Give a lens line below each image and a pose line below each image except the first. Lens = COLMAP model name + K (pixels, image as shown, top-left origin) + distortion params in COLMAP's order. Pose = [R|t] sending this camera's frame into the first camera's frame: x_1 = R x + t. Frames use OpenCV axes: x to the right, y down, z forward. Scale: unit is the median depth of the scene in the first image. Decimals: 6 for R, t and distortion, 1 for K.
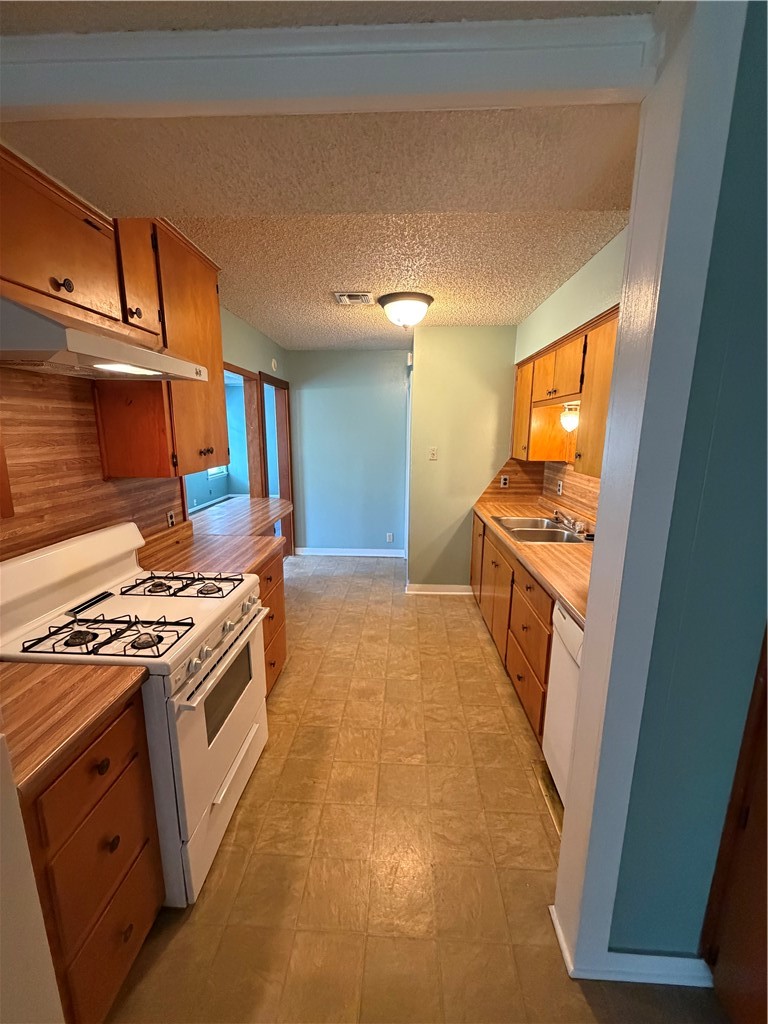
lens RADIAL K [[410.8, 0, 384.0], [0, 410.8, 512.0], [0, 0, 1]] dist [0.000134, 0.000002]
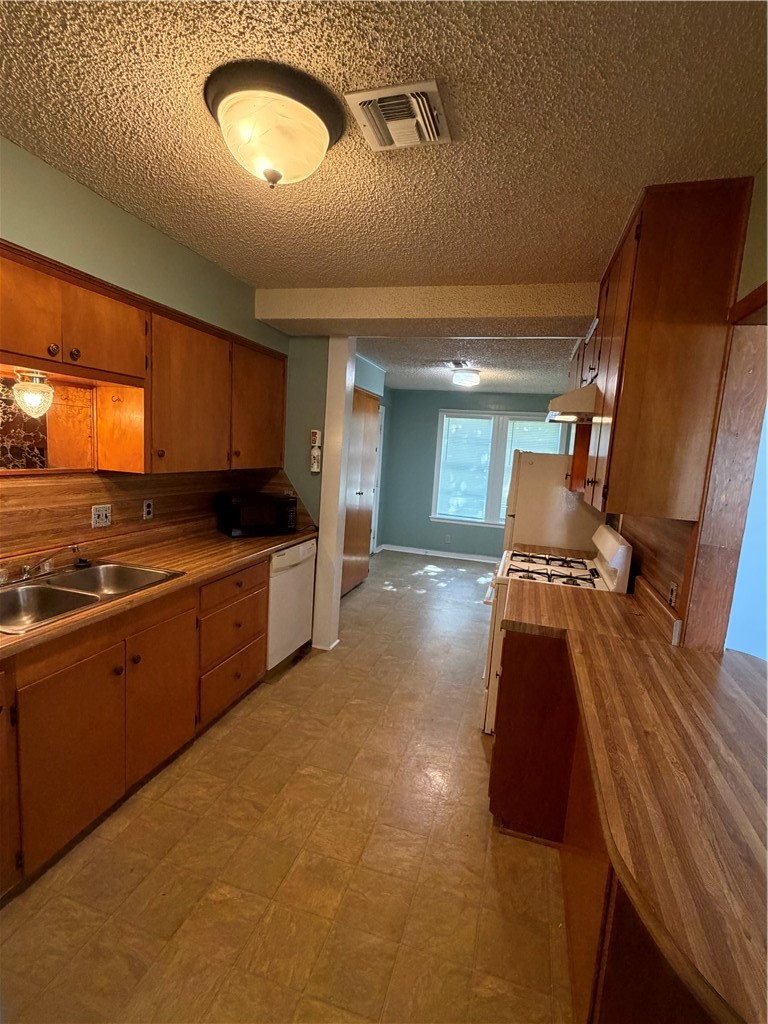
lens RADIAL K [[485.6, 0, 384.0], [0, 485.6, 512.0], [0, 0, 1]] dist [-0.000170, -0.000013]
pose [[-0.967122, -0.109023, 0.229757, -0.202622], [-0.028503, 0.944224, 0.328069, -0.312861], [-0.252709, 0.310734, -0.916287, 1.566033]]
